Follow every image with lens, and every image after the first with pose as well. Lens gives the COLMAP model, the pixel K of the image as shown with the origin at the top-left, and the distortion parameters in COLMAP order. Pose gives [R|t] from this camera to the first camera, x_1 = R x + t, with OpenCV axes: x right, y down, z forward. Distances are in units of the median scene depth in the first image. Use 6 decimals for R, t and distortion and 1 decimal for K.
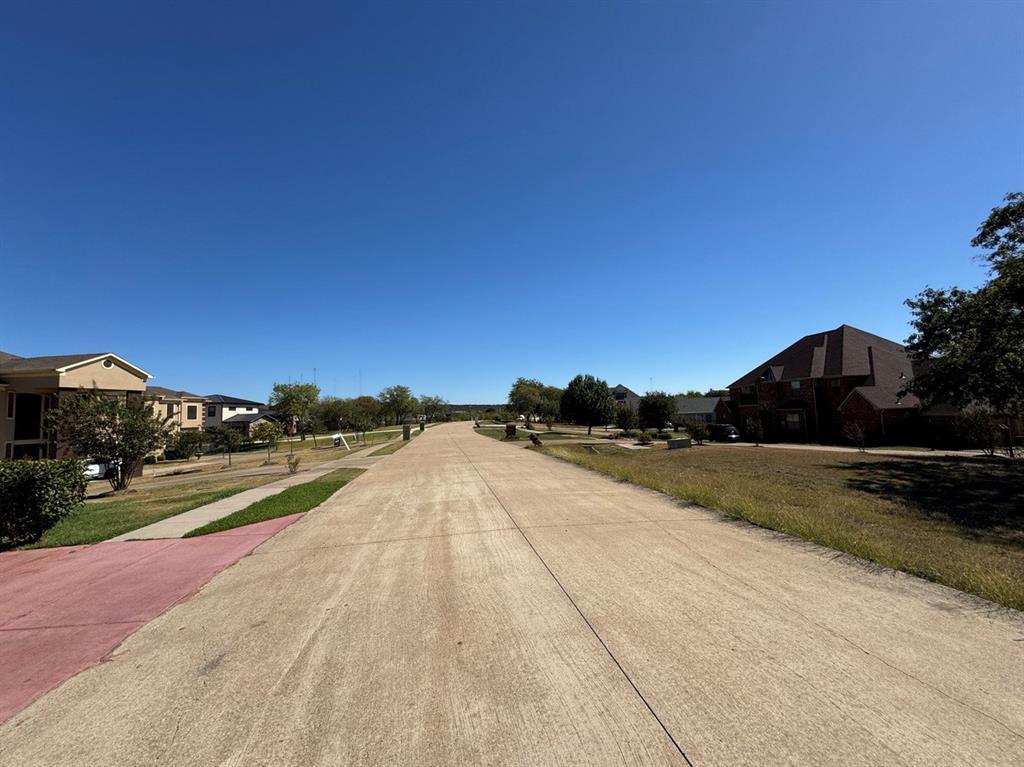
lens RADIAL K [[407.7, 0, 510.9], [0, 407.7, 384.4], [0, 0, 1]] dist [-0.004851, 0.001270]
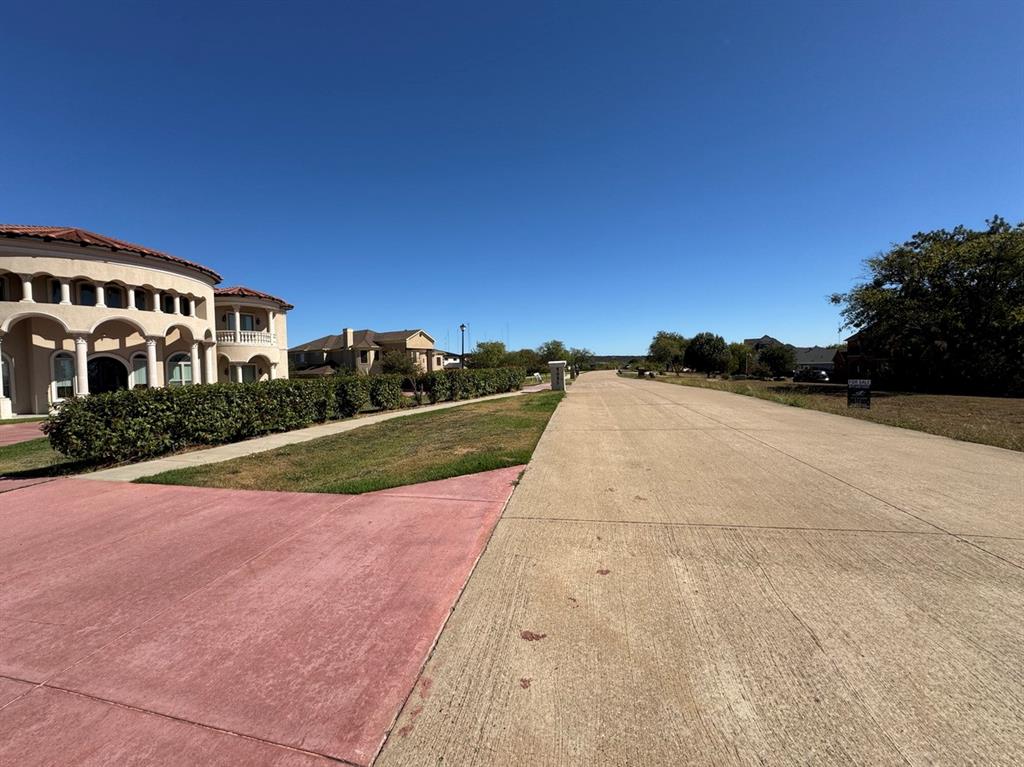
lens RADIAL K [[407.7, 0, 511.7], [0, 407.7, 390.4], [0, 0, 1]] dist [-0.004851, 0.001270]
pose [[0.941845, 0.025048, -0.335112, 0.018996], [0.020023, 0.991263, 0.130370, -0.010501], [0.335450, -0.129498, 0.933115, -0.206963]]
